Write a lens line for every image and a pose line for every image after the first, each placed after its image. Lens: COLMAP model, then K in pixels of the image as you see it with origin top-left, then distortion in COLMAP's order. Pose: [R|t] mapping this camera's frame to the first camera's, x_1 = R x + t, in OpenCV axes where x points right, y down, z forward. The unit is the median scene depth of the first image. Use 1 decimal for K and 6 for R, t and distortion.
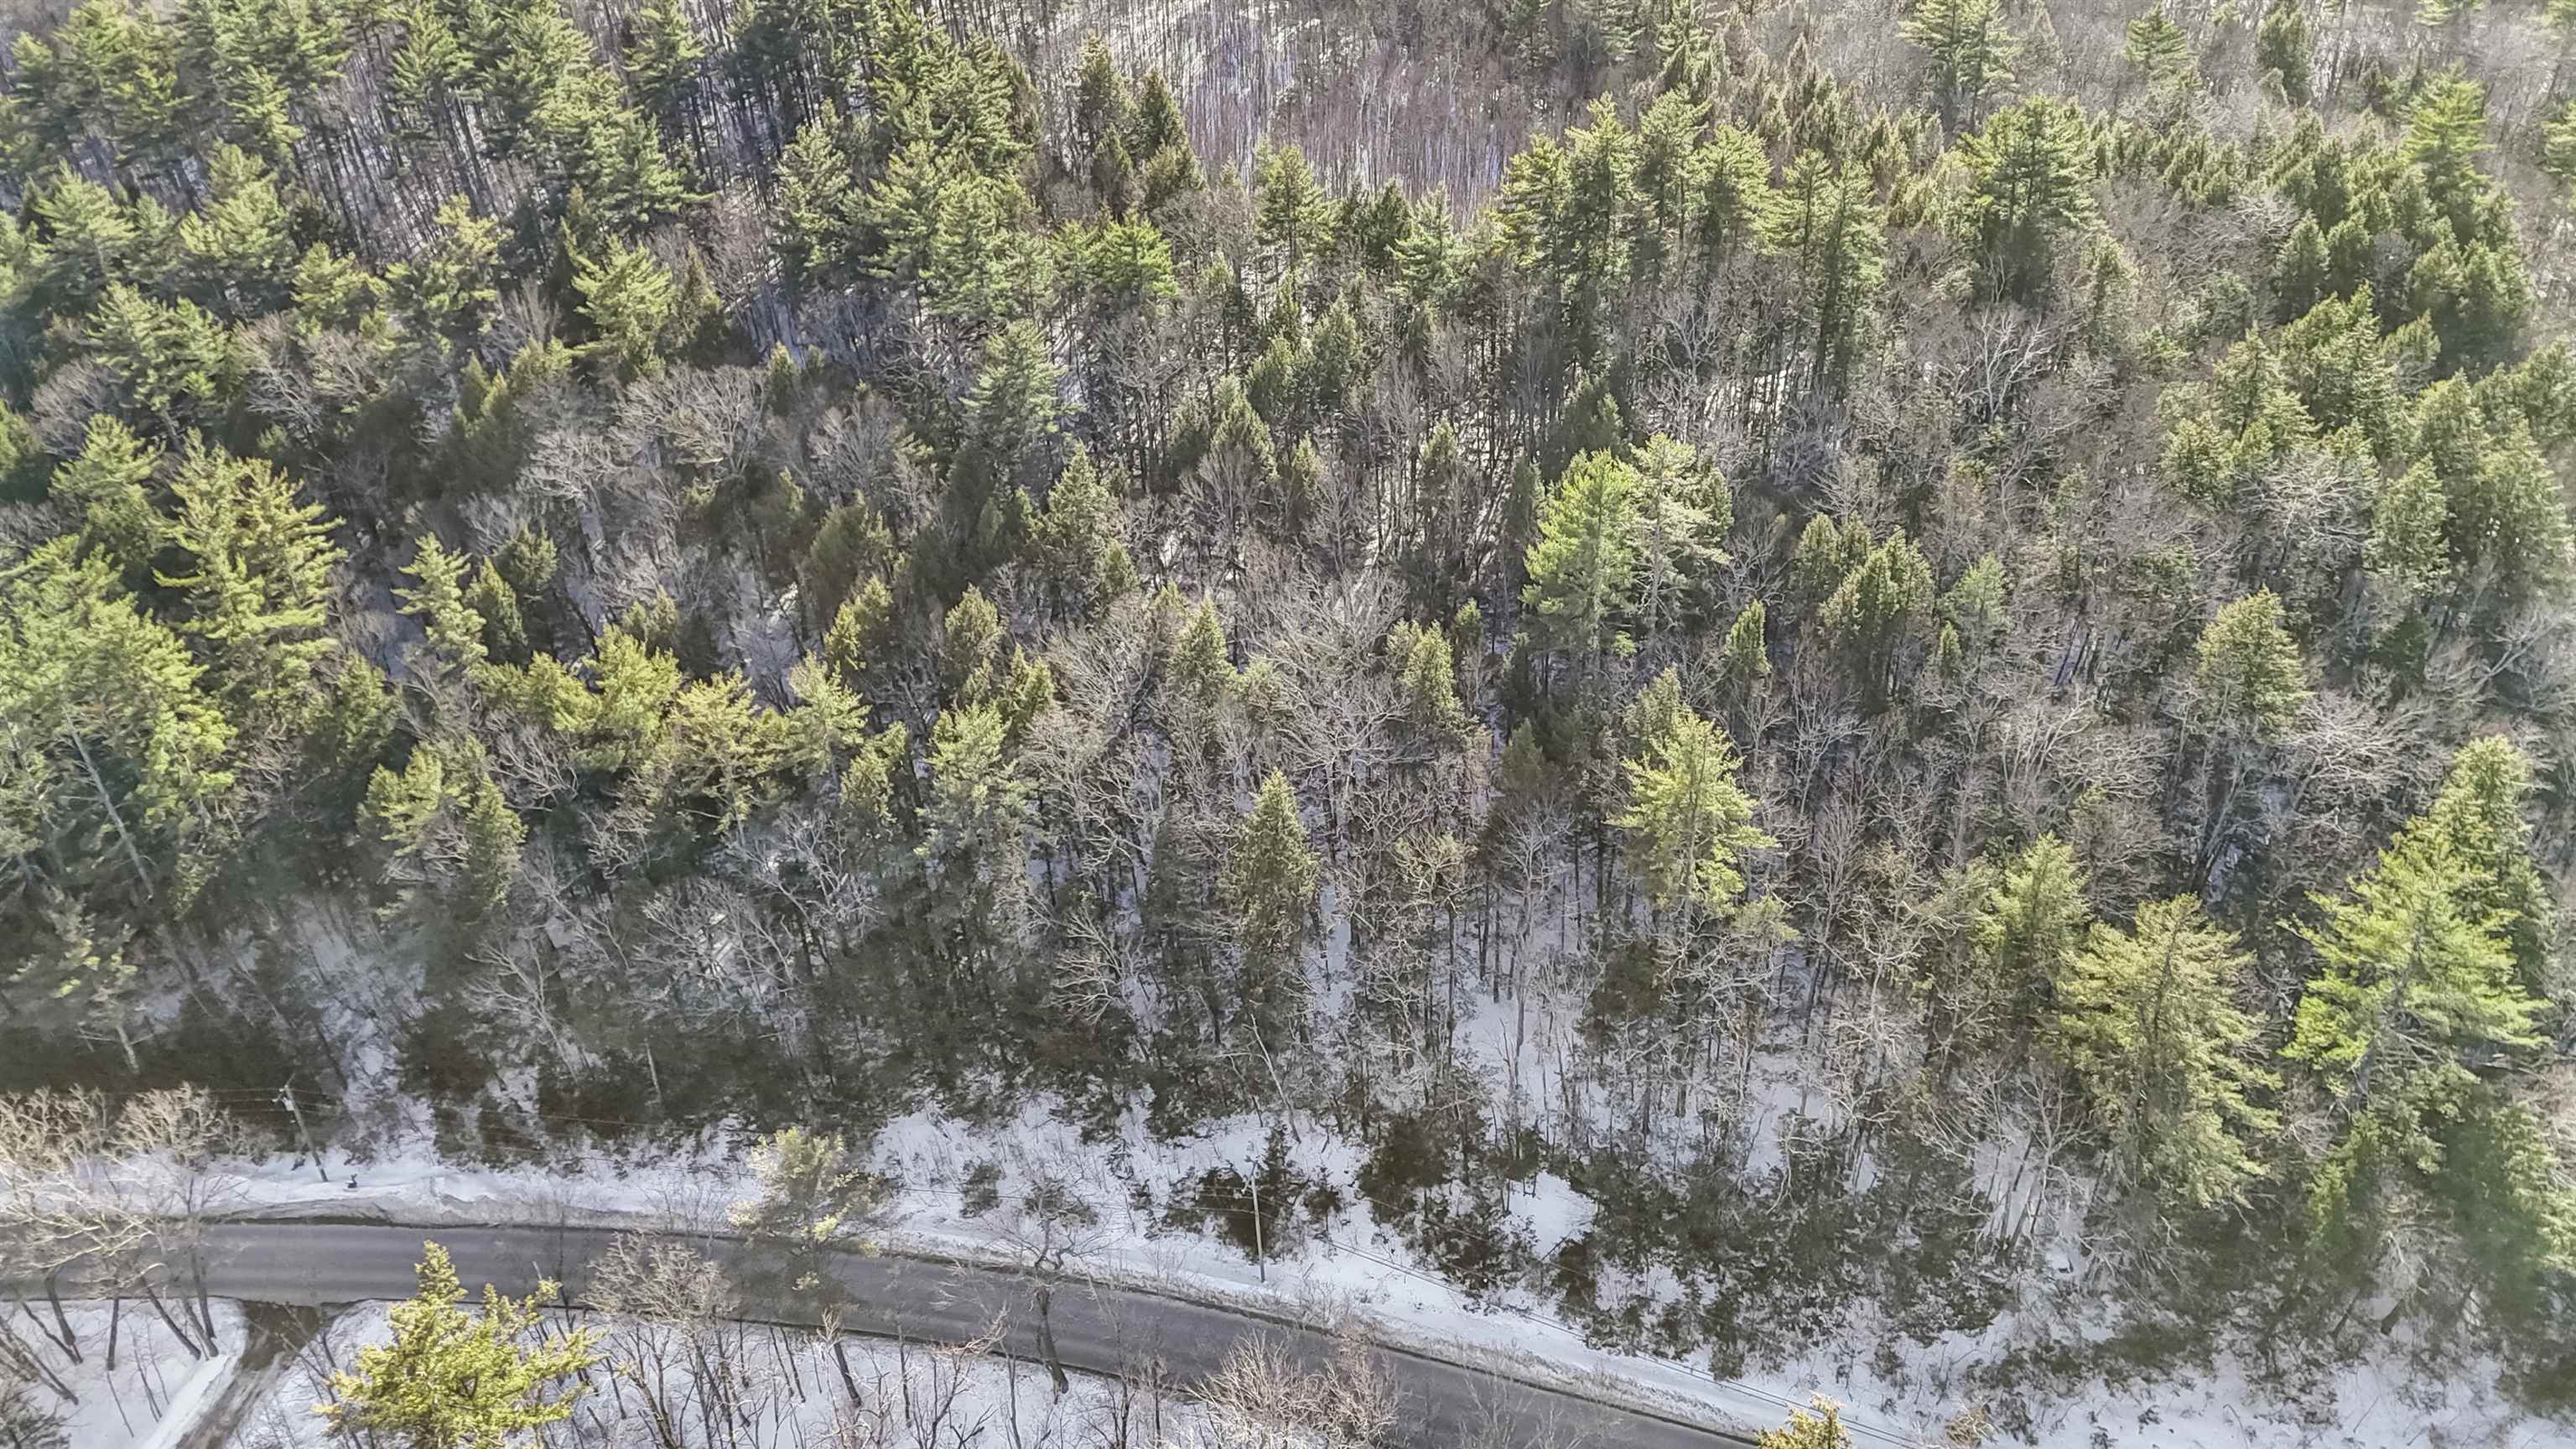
lens RADIAL K [[1817.3, 0, 1288.0], [0, 1817.3, 724.5], [0, 0, 1]] dist [0.060838, -0.002249]
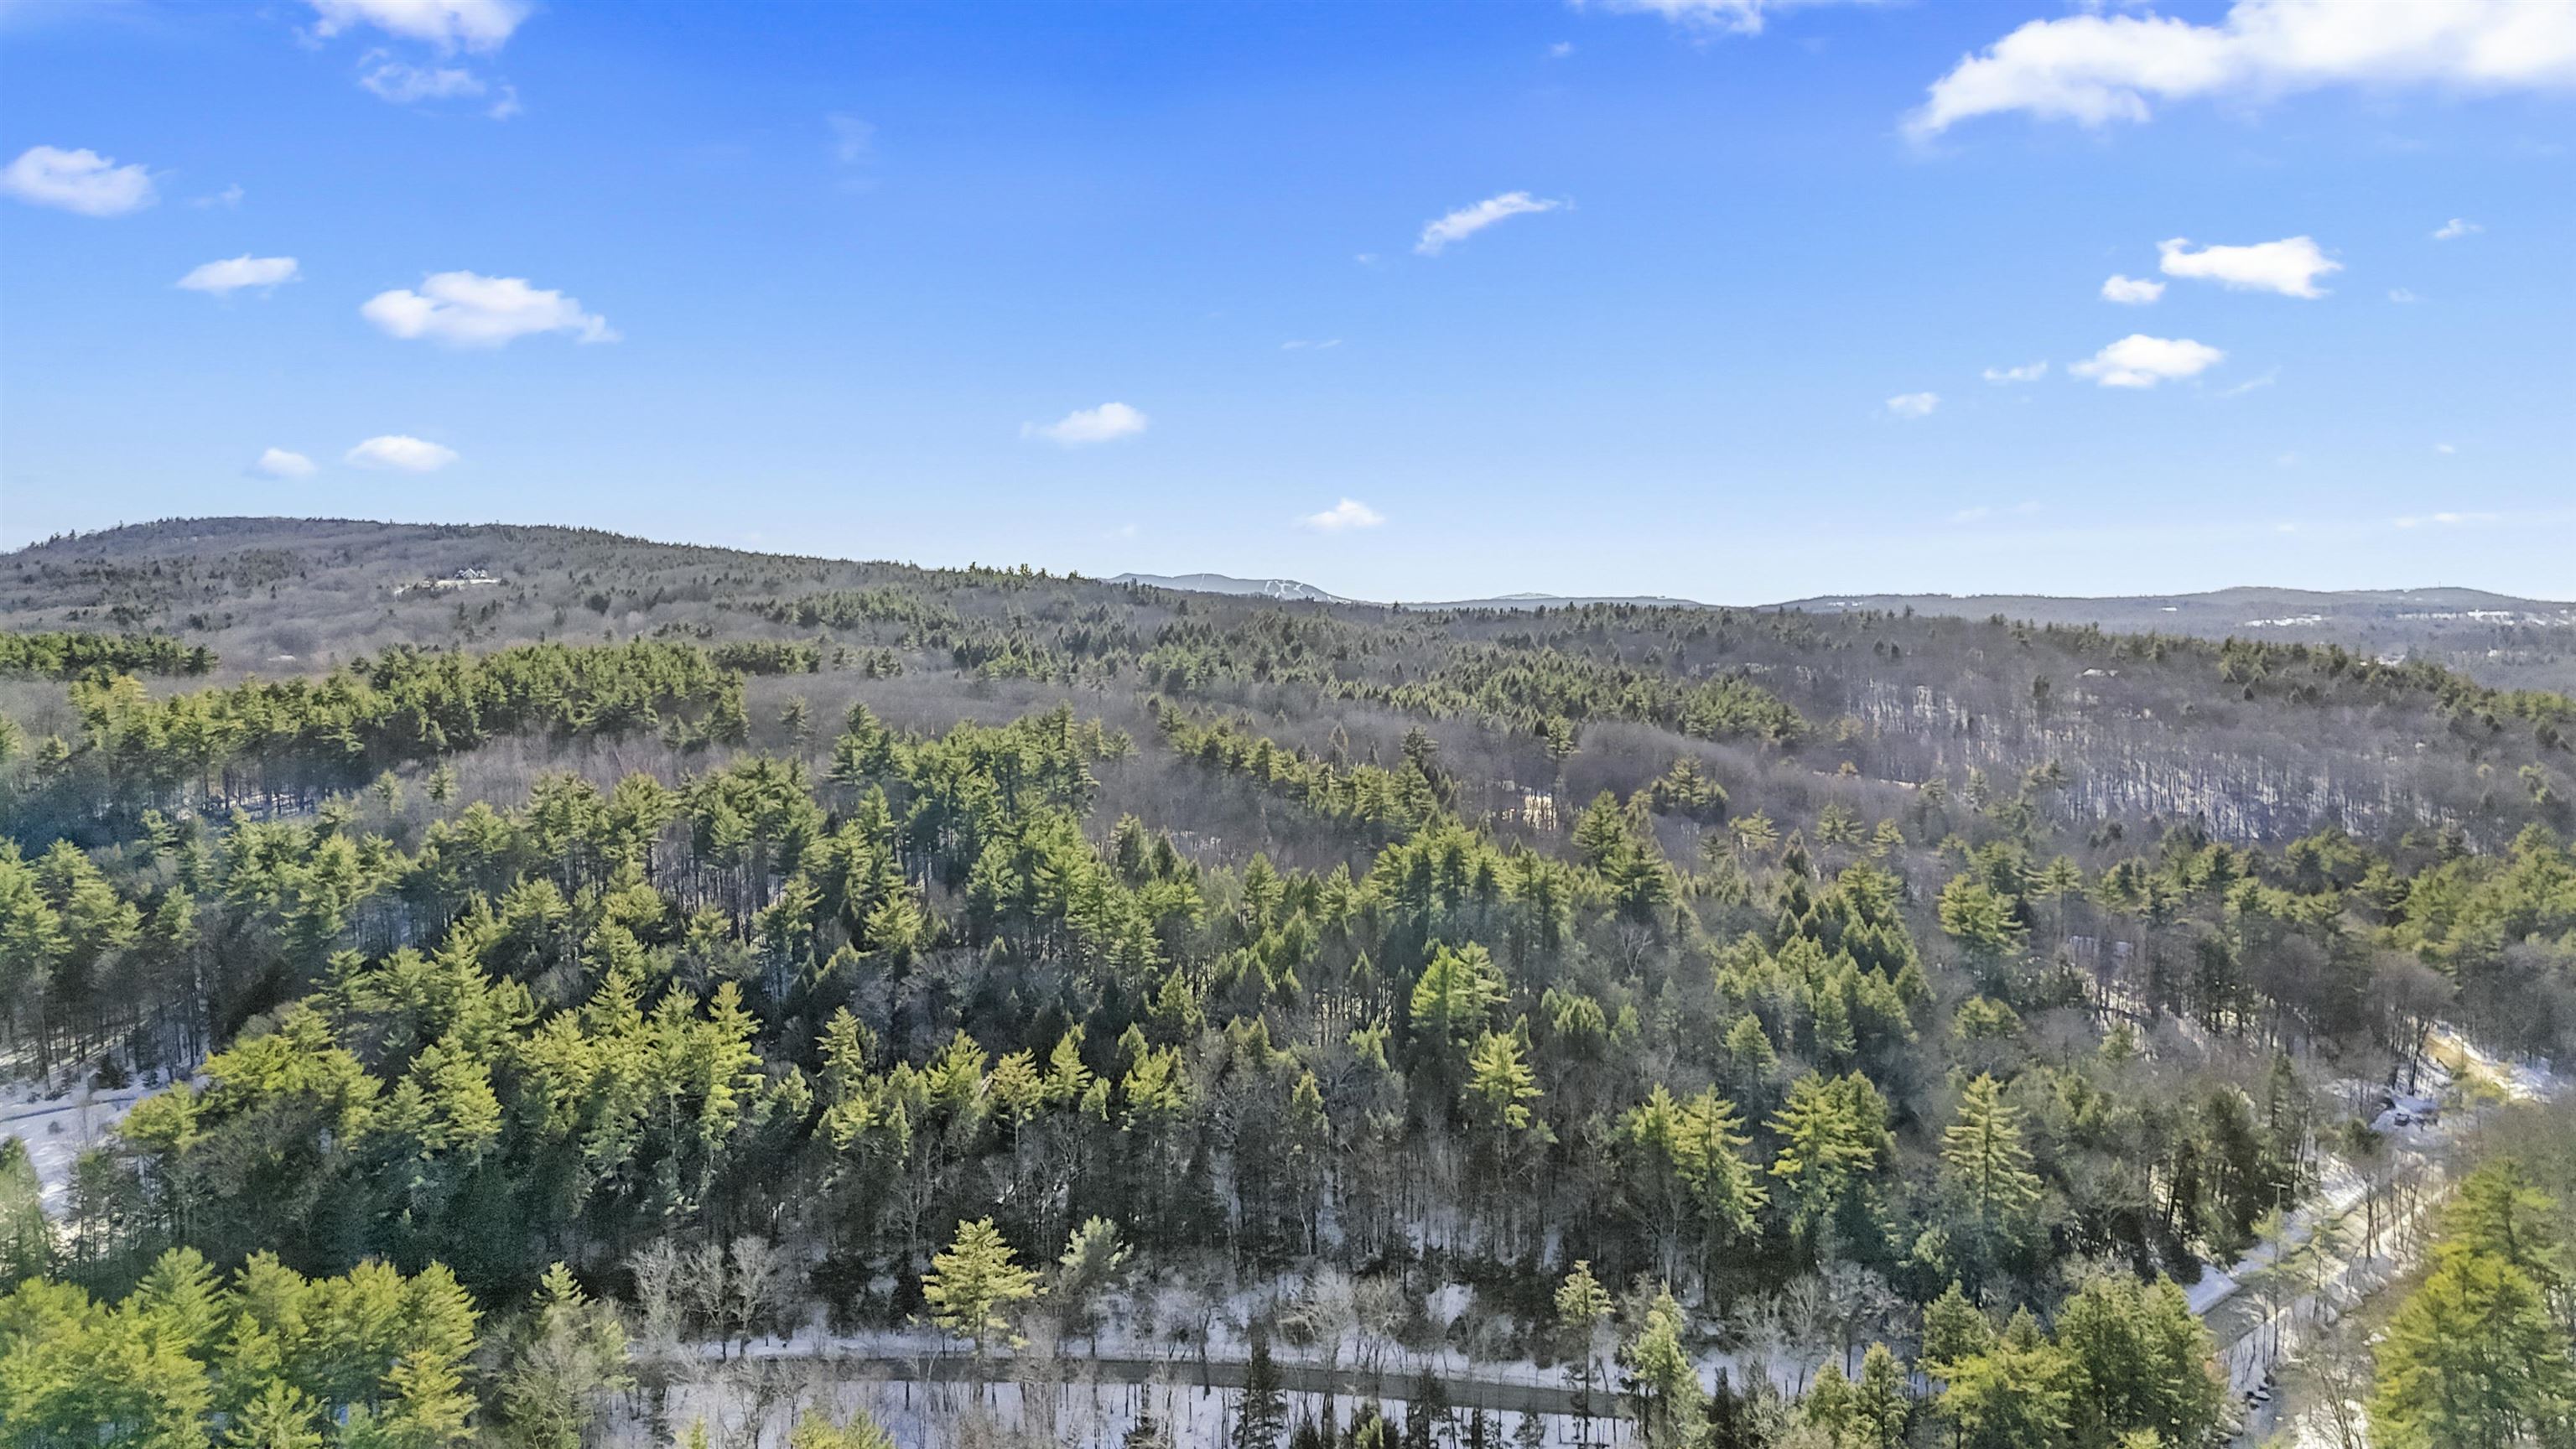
lens RADIAL K [[1817.3, 0, 1288.0], [0, 1817.3, 724.5], [0, 0, 1]] dist [0.060838, -0.002249]
pose [[0.992152, 0.023699, 0.122774, -0.248419], [0.037620, 0.879811, -0.473833, 0.559194], [-0.119247, 0.474733, 0.872014, -0.856459]]
